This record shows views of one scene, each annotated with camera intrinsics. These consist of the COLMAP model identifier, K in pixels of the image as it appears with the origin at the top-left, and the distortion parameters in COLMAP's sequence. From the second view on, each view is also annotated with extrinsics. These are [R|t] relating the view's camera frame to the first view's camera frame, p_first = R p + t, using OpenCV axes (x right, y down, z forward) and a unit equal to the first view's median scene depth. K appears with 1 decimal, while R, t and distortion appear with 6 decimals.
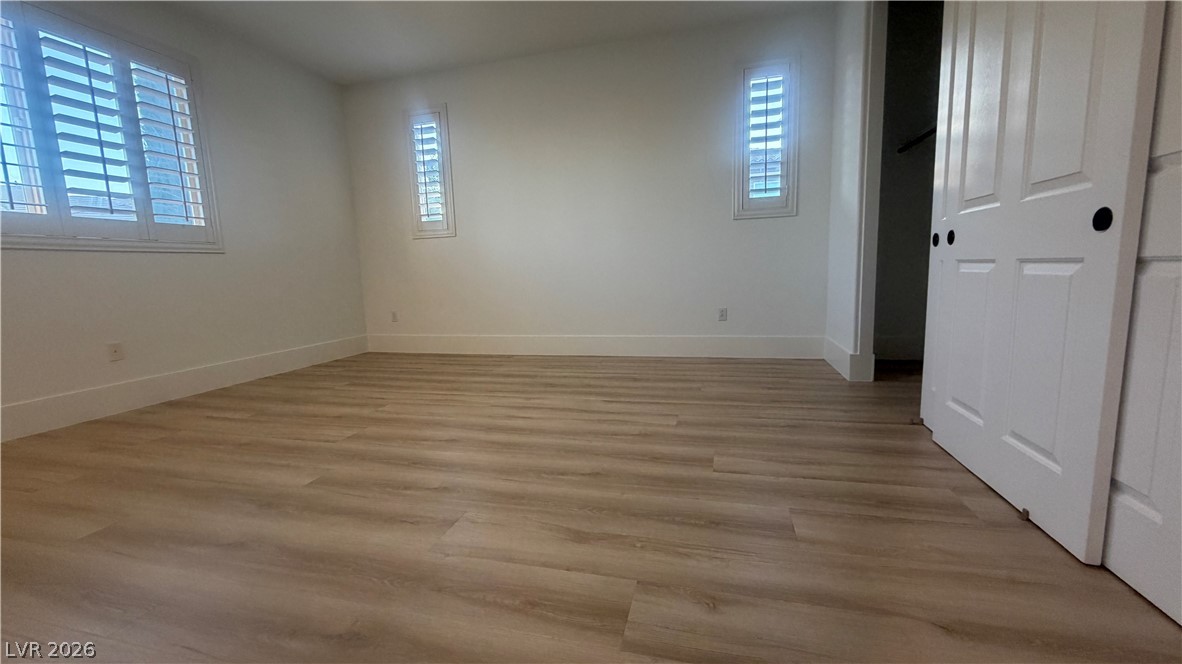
lens RADIAL K [[471.1, 0, 591.0], [0, 471.1, 332.0], [0, 0, 1]] dist [-0.002971, 0.000138]
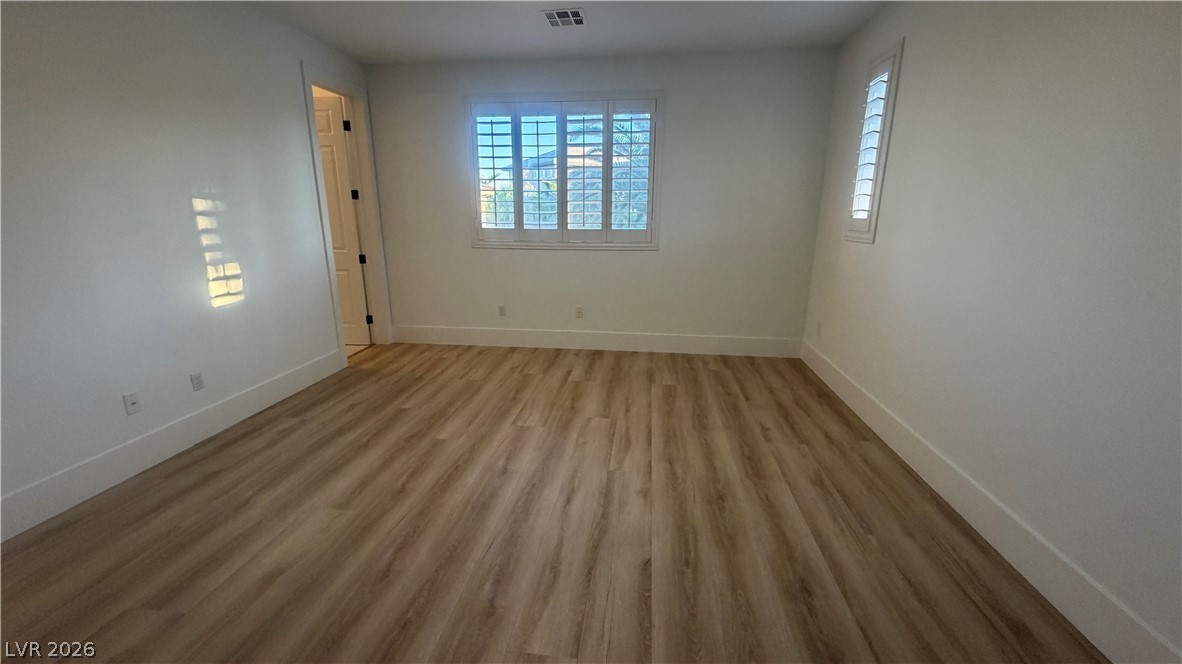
lens RADIAL K [[471.1, 0, 591.0], [0, 471.1, 332.0], [0, 0, 1]] dist [-0.002971, 0.000138]
pose [[0.141701, 0.284218, -0.948231, 0.601555], [-0.141600, 0.953865, 0.264746, -0.354382], [0.979730, 0.096754, 0.175409, 0.833685]]
